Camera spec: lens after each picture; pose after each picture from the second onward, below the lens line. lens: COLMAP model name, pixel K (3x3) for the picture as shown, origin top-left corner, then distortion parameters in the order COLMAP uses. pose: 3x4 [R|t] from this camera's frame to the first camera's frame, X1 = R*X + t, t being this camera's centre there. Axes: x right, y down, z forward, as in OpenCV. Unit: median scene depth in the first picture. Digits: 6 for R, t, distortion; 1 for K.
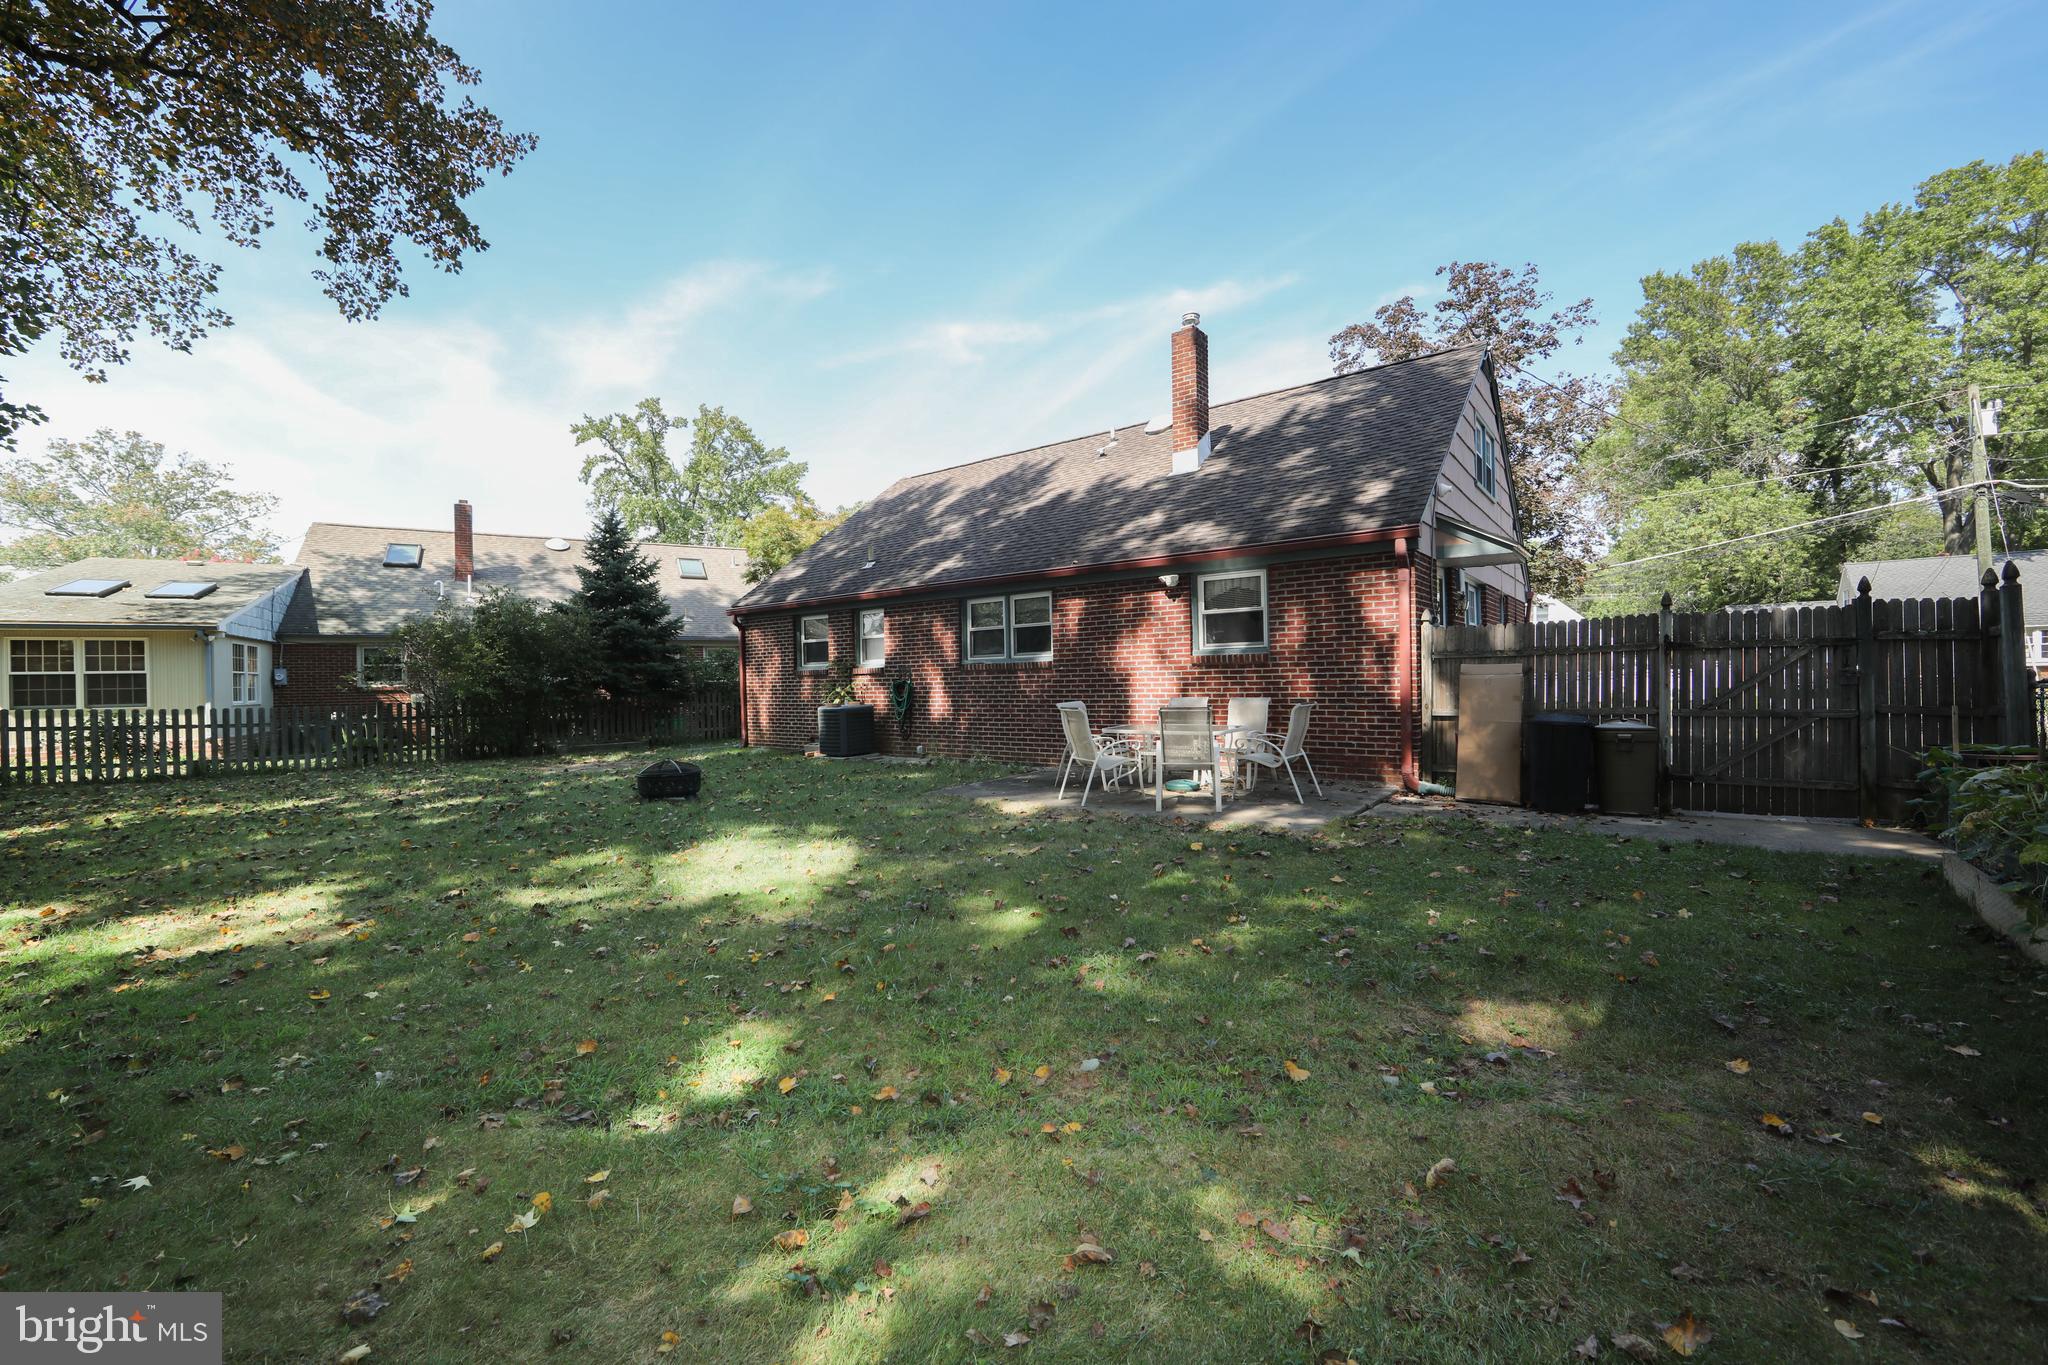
lens RADIAL K [[801.4, 0, 1017.4], [0, 801.4, 677.8], [0, 0, 1]] dist [-0.010971, 0.000151]
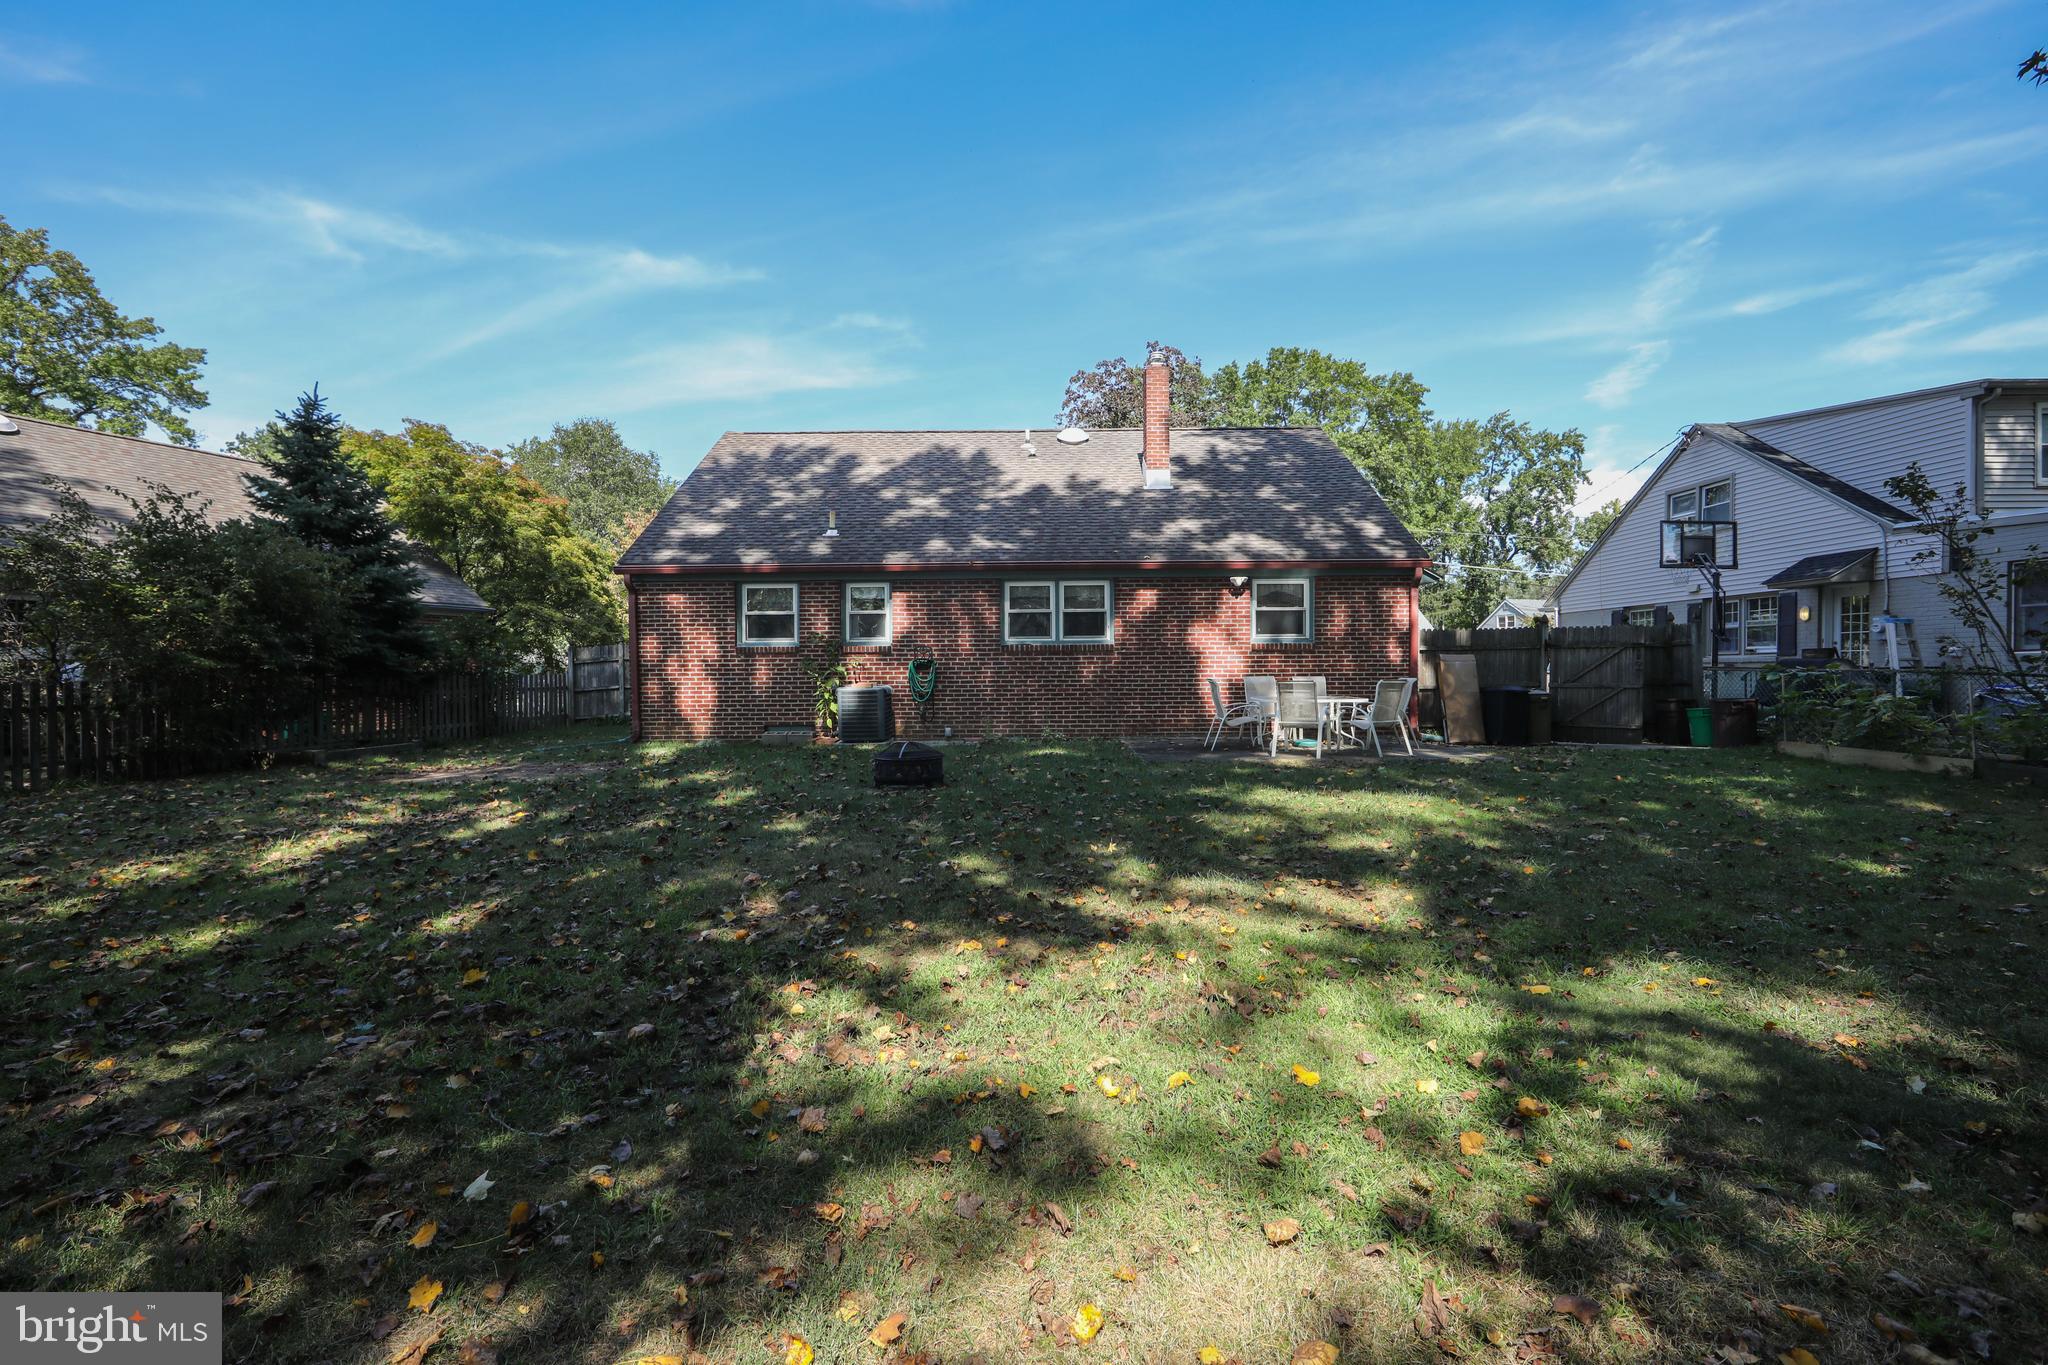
lens RADIAL K [[801.4, 0, 1017.4], [0, 801.4, 677.8], [0, 0, 1]] dist [-0.010971, 0.000151]
pose [[0.801654, 0.006721, 0.597750, -0.676518], [-0.011564, 0.999924, 0.004267, 0.020664], [-0.597676, -0.010333, 0.801671, 0.185401]]
